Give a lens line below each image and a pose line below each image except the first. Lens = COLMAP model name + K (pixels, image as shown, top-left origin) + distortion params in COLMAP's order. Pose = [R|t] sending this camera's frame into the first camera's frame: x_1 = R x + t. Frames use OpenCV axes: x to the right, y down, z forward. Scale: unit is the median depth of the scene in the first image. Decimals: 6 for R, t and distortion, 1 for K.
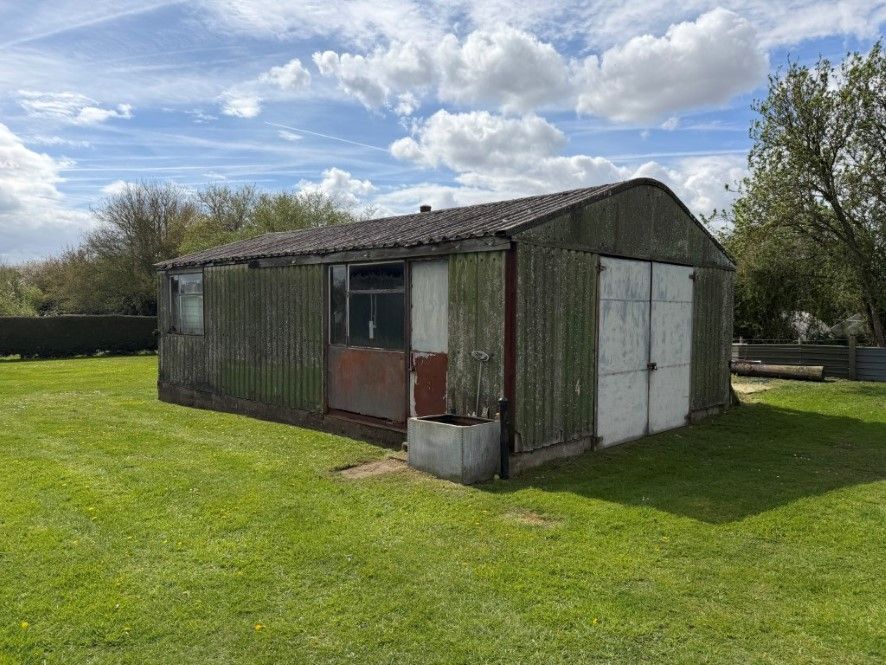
lens RADIAL K [[658.7, 0, 439.6], [0, 658.7, 333.8], [0, 0, 1]] dist [0.014414, -0.003630]
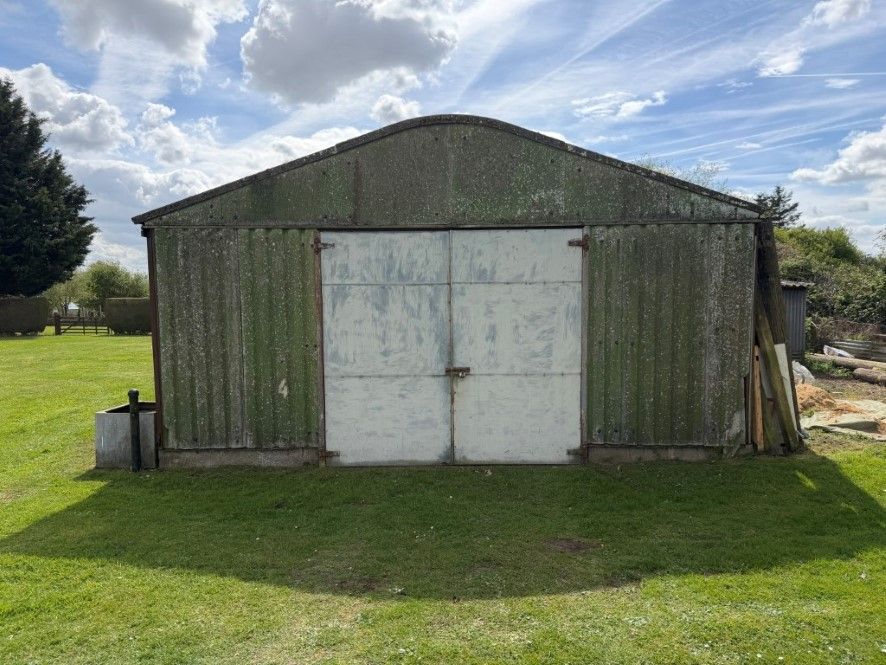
lens RADIAL K [[658.7, 0, 439.6], [0, 658.7, 333.8], [0, 0, 1]] dist [0.014414, -0.003630]
pose [[0.689178, 0.033504, -0.723817, 0.755599], [-0.010896, 0.999297, 0.035880, -0.017581], [0.724510, -0.016841, 0.689058, 0.433399]]
